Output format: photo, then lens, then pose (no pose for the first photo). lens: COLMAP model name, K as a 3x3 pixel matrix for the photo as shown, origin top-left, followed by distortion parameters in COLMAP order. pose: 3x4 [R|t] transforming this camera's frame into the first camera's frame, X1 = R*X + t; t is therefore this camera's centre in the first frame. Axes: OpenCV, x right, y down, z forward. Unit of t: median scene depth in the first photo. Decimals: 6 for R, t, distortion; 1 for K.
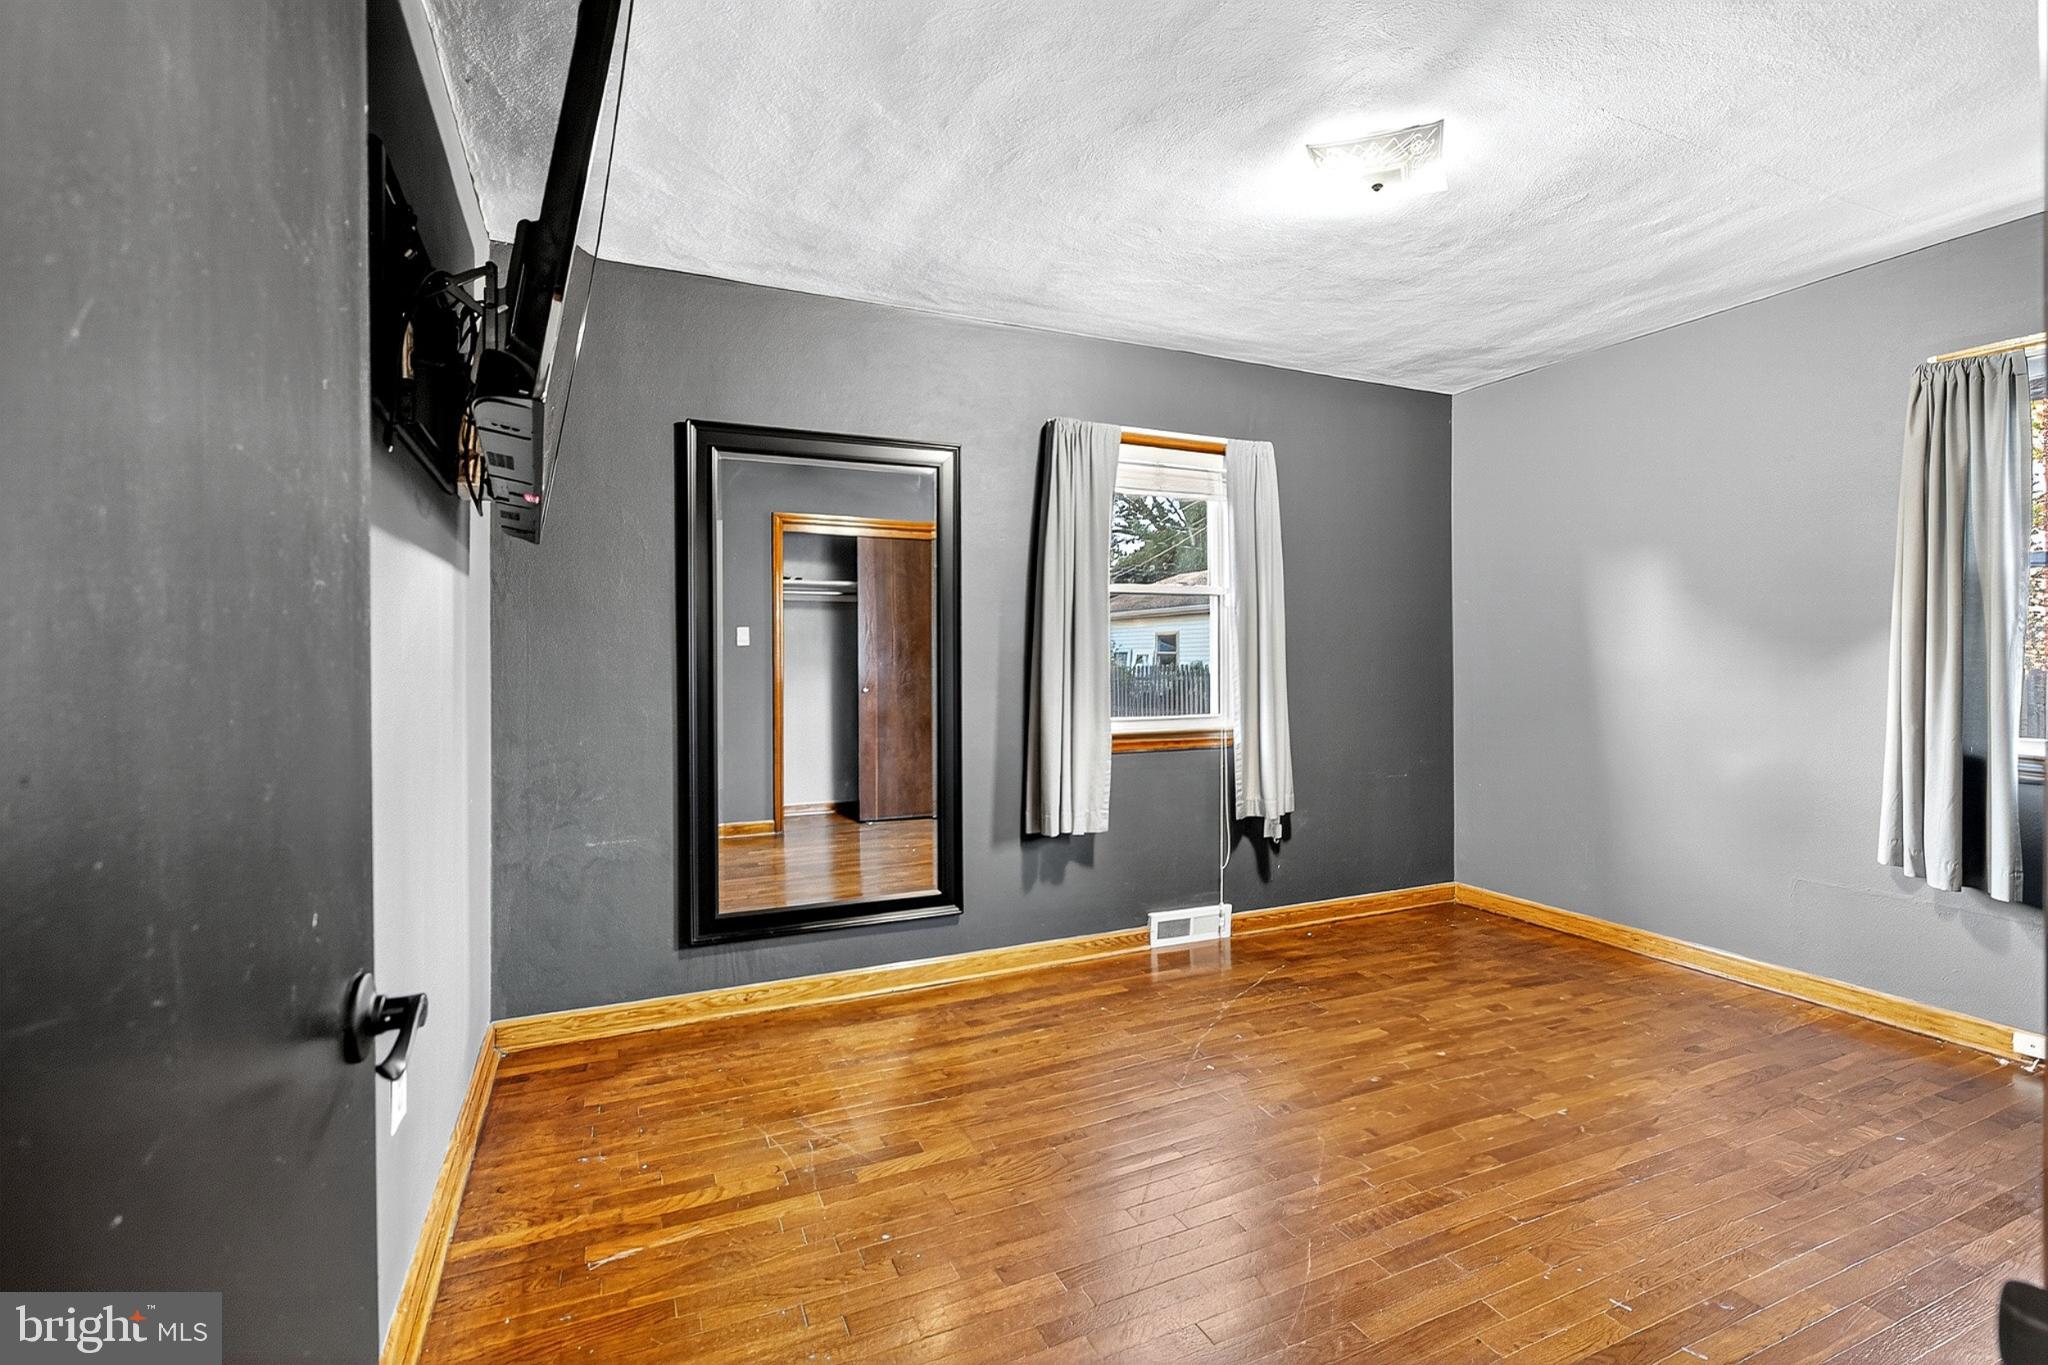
lens RADIAL K [[914.2, 0, 1024.9], [0, 914.2, 667.3], [0, 0, 1]] dist [-0.004317, -0.000086]
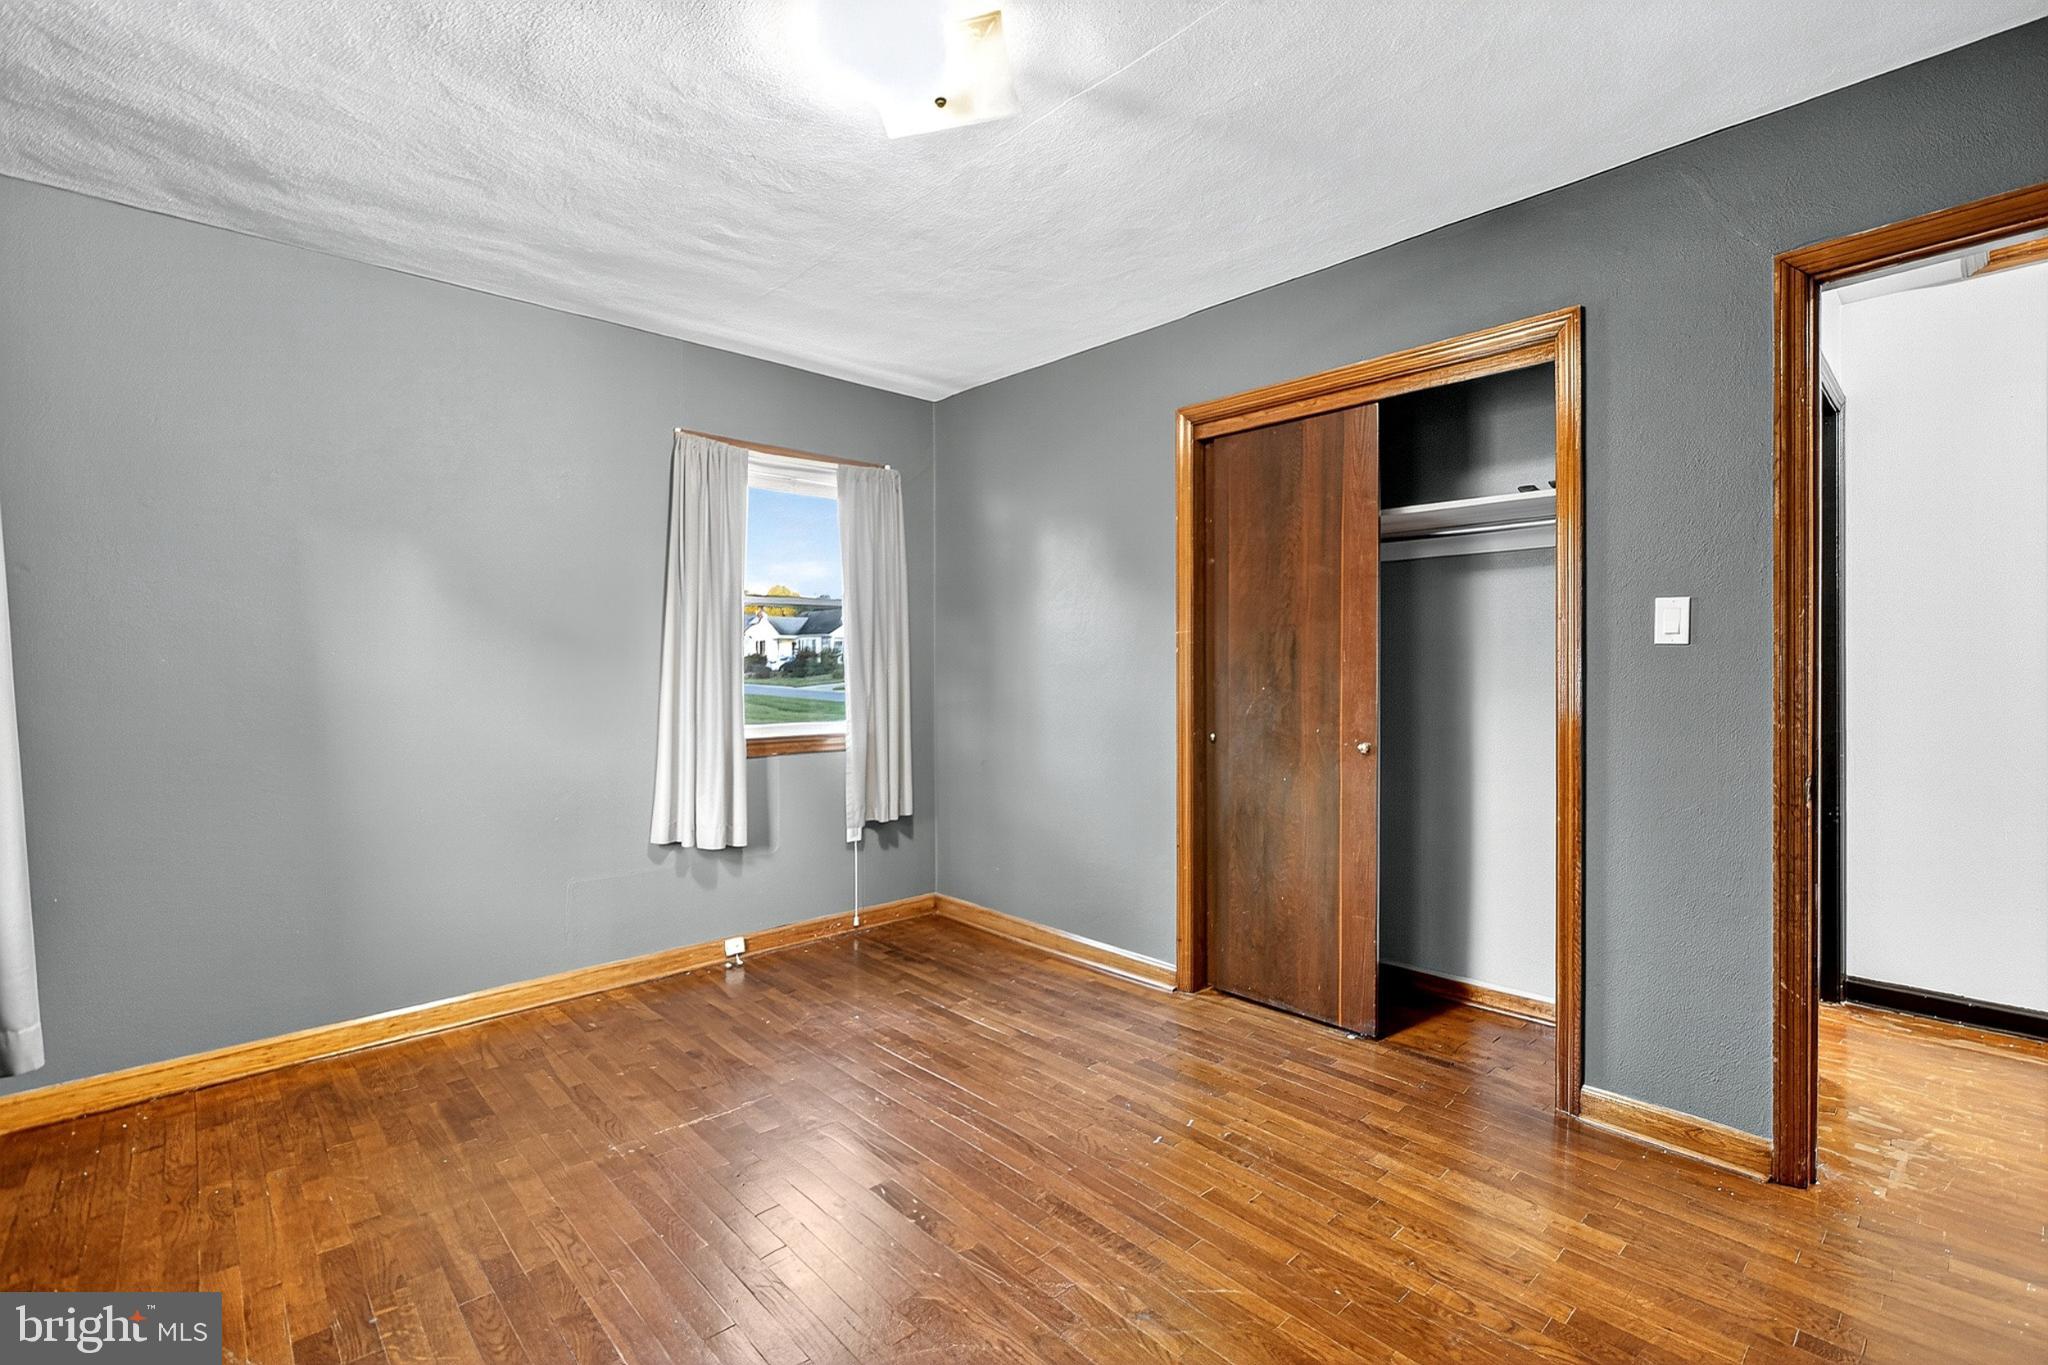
lens RADIAL K [[914.2, 0, 1024.9], [0, 914.2, 667.3], [0, 0, 1]] dist [-0.004317, -0.000086]
pose [[-0.319424, 0.002815, 0.947608, -0.343009], [0.016011, 0.999869, 0.002426, -0.007344], [-0.947477, 0.015948, -0.319427, 0.959460]]
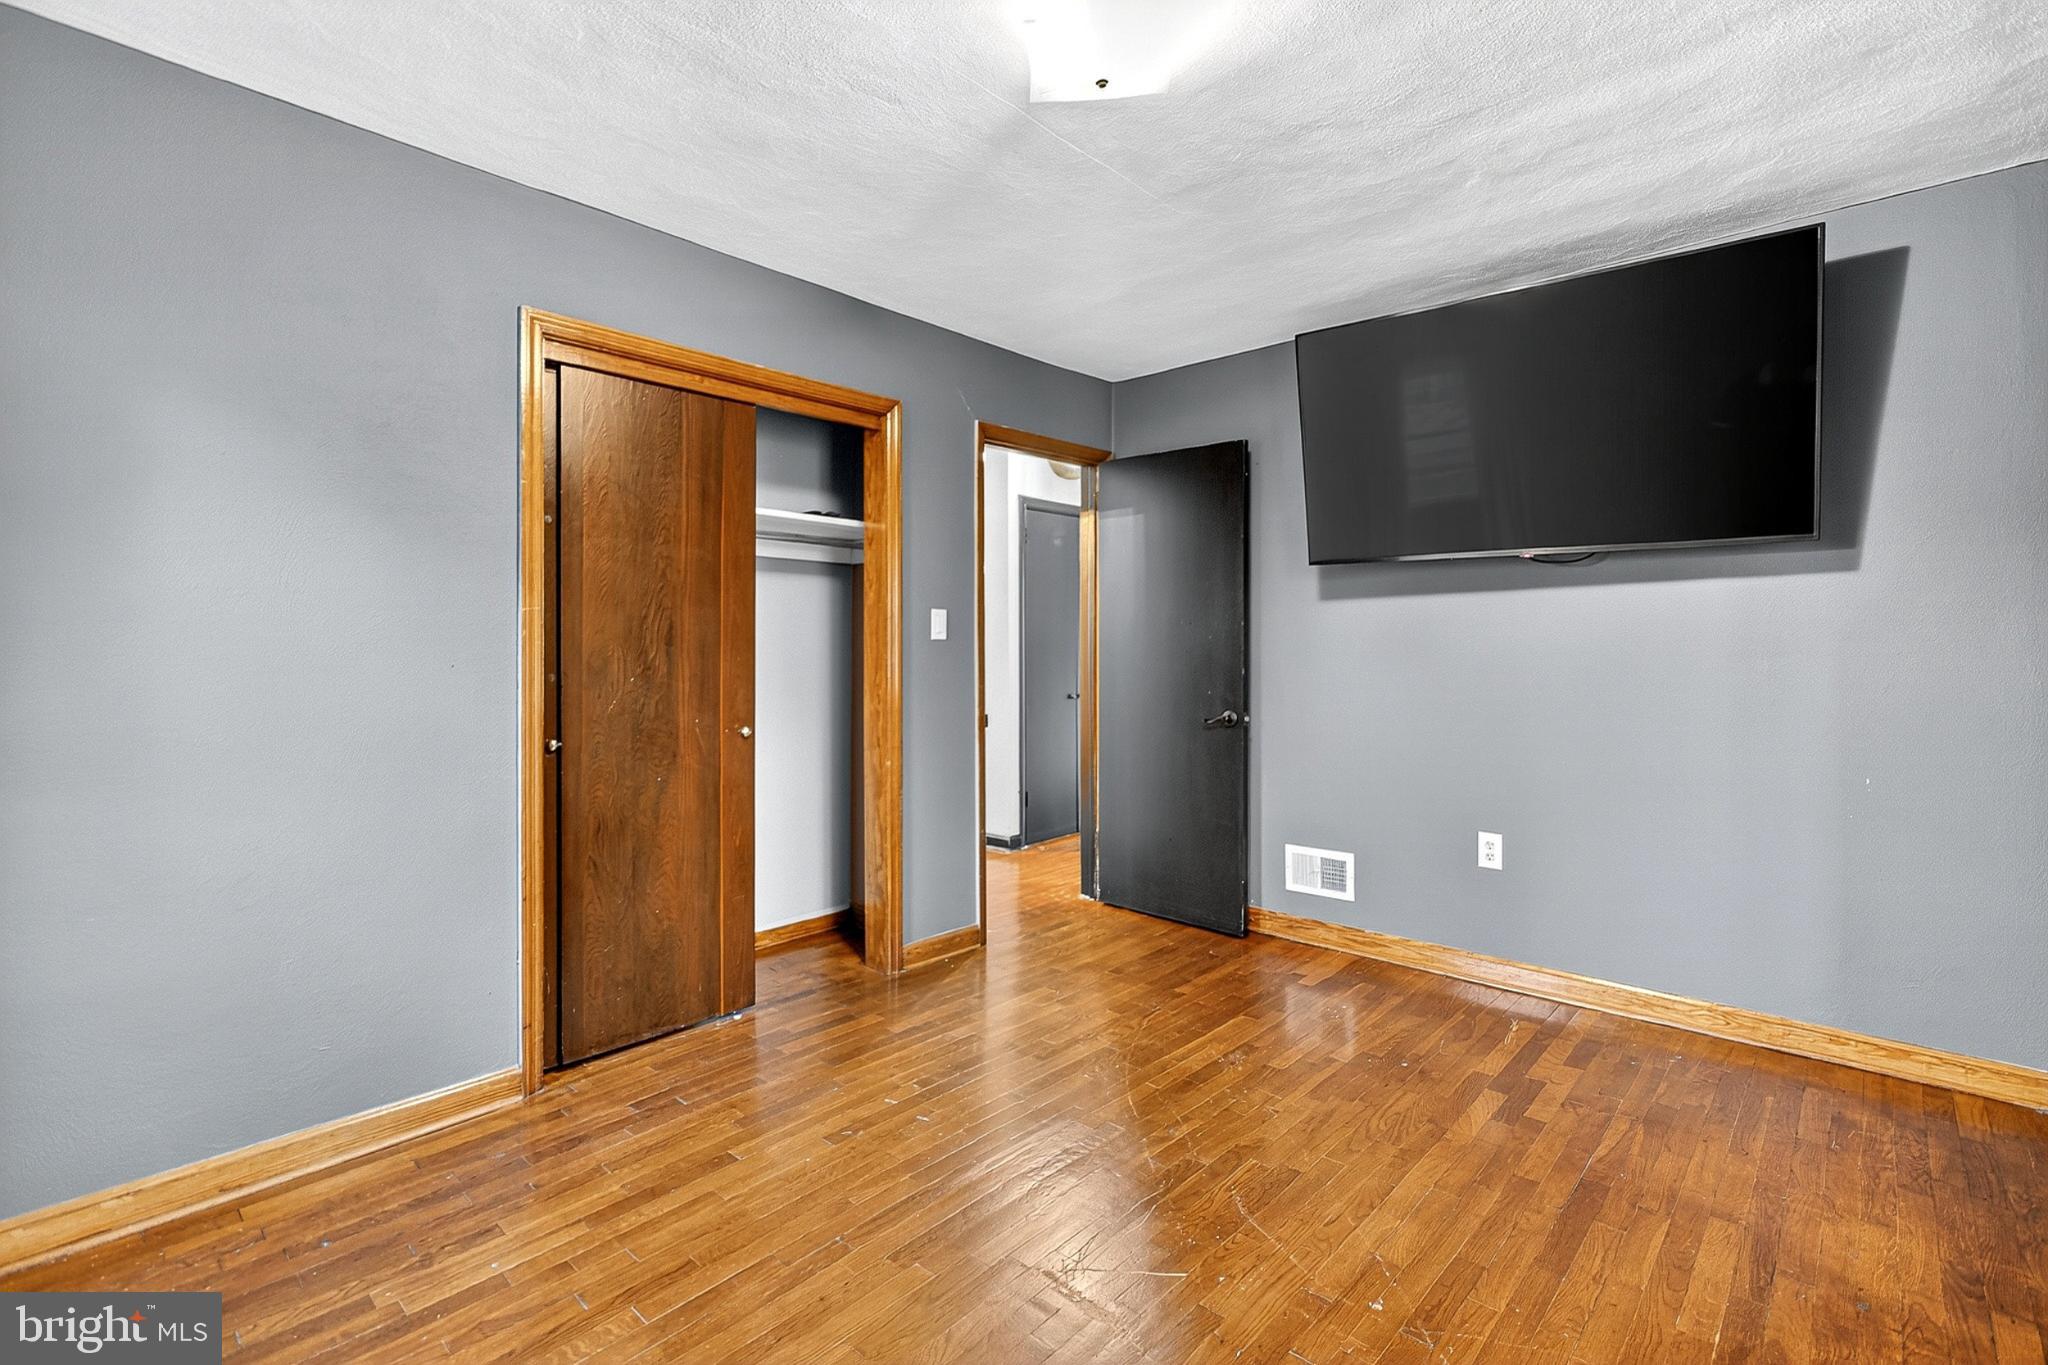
lens RADIAL K [[945.5, 0, 1018.8], [0, 945.5, 647.6], [0, 0, 1]] dist [-0.001192, -0.000054]
pose [[-0.918552, 0.006587, -0.395245, 0.642537], [0.002038, 0.999927, 0.011926, -0.019265], [0.395294, 0.010149, -0.918498, 1.409490]]
